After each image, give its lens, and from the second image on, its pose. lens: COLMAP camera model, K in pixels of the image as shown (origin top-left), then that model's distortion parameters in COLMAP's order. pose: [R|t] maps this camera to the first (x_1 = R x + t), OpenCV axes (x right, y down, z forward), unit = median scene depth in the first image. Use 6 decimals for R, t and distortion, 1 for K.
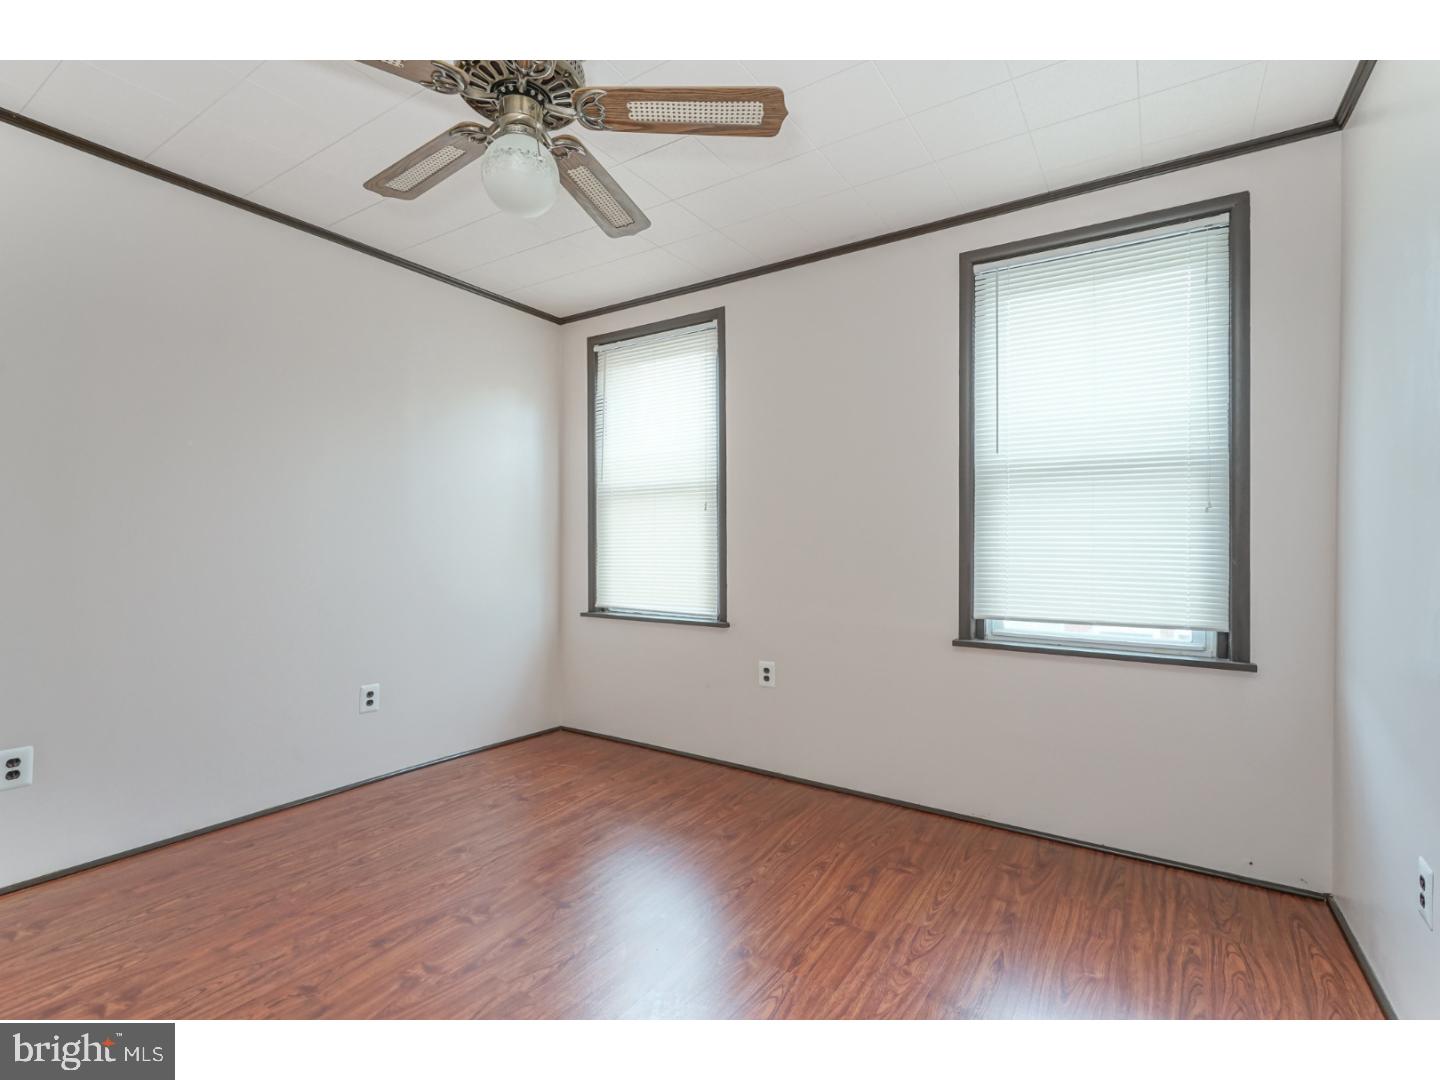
lens RADIAL K [[663.3, 0, 730.9], [0, 663.3, 537.2], [0, 0, 1]] dist [-0.005712, -0.000251]
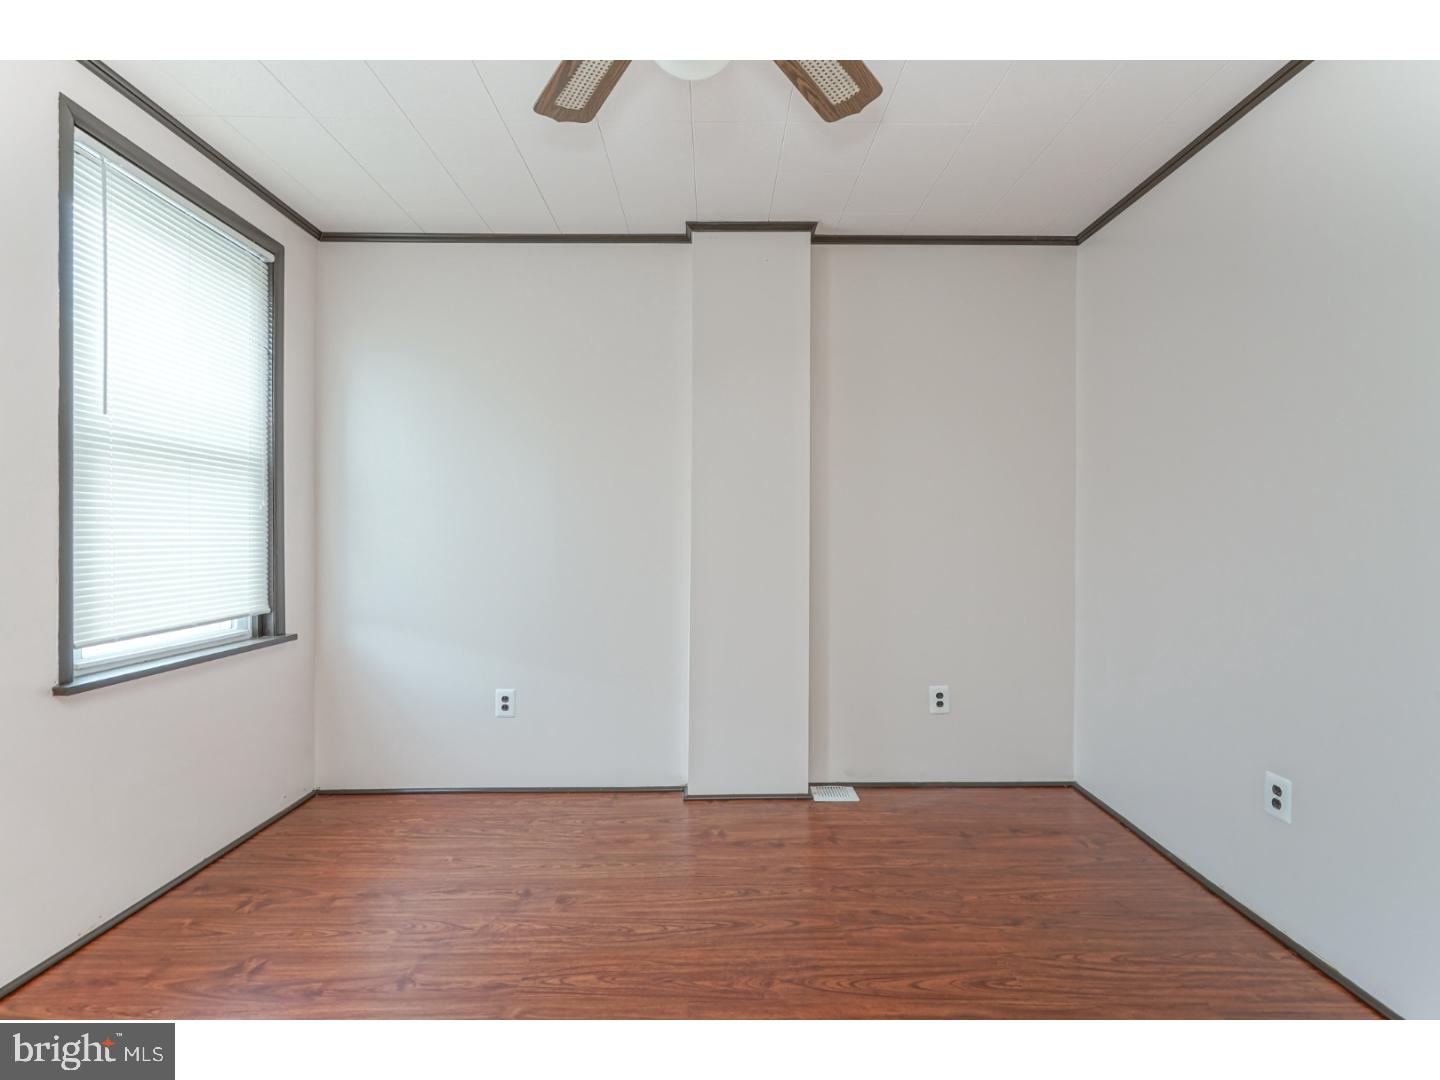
lens RADIAL K [[666.9, 0, 720.0], [0, 666.9, 540.0], [0, 0, 1]] dist [-0.002385, 0.000039]
pose [[-0.546449, -0.013142, 0.837389, -0.563840], [-0.011304, 0.999902, 0.008316, -0.003487], [-0.837416, -0.004921, -0.546544, 0.820429]]
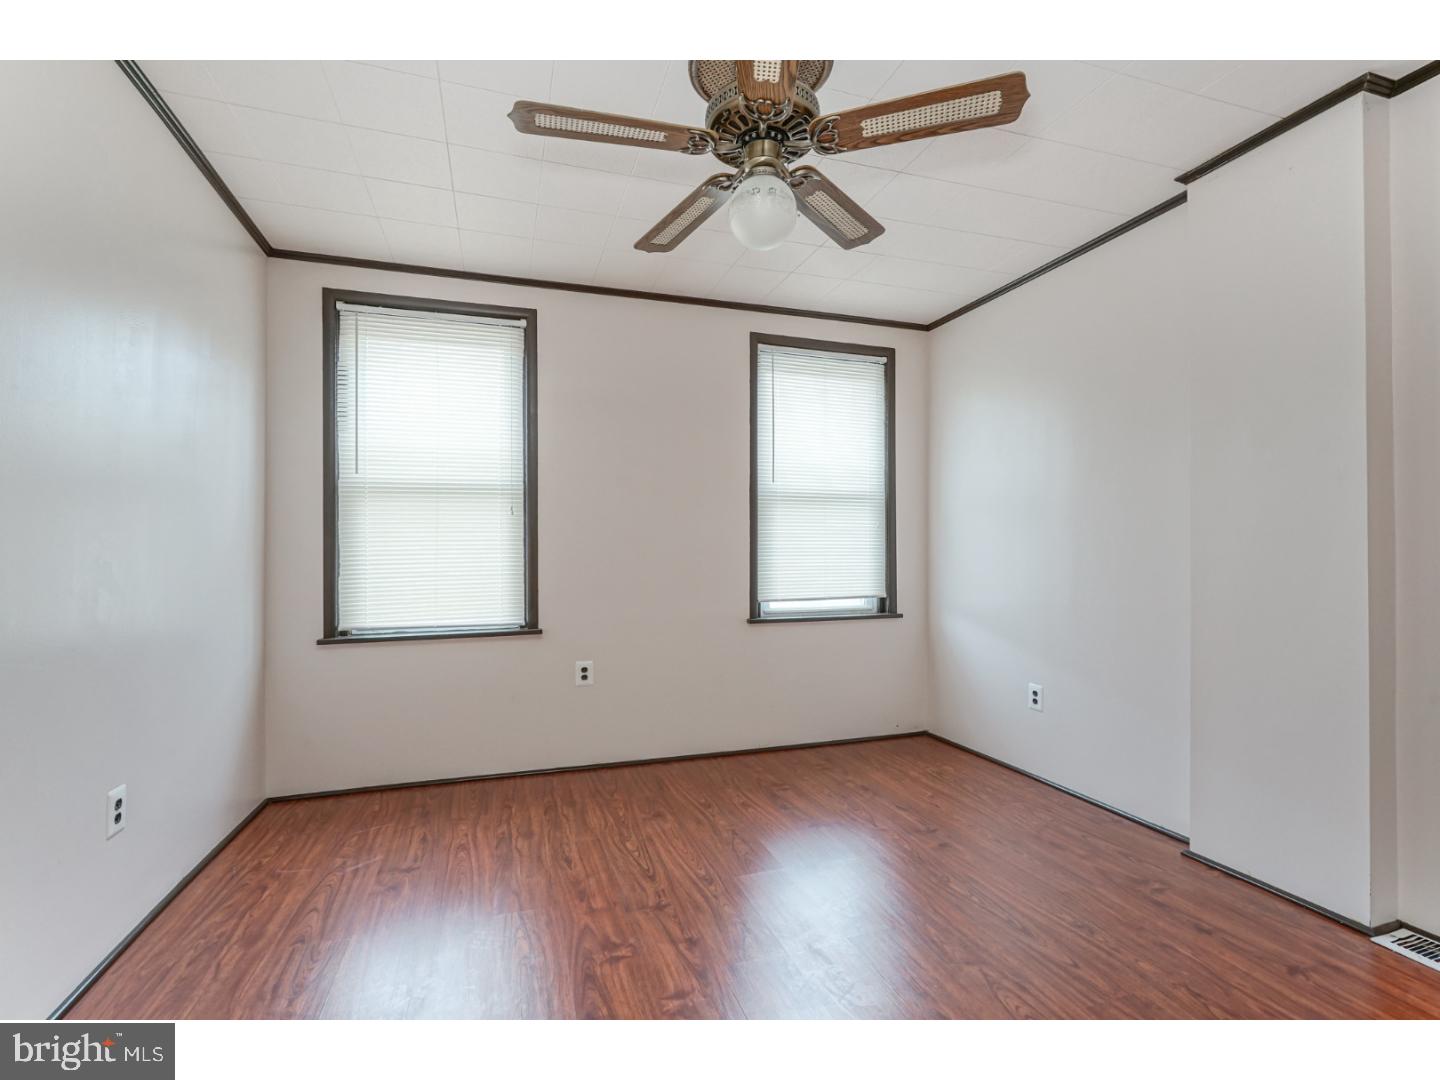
lens RADIAL K [[649.3, 0, 704.1], [0, 649.3, 537.6], [0, 0, 1]] dist [-0.003433, 0.000380]
pose [[0.635417, 0.005317, 0.772151, -0.735752], [0.000024, 0.999976, -0.006906, -0.001305], [-0.772169, 0.004406, 0.635402, 0.236610]]
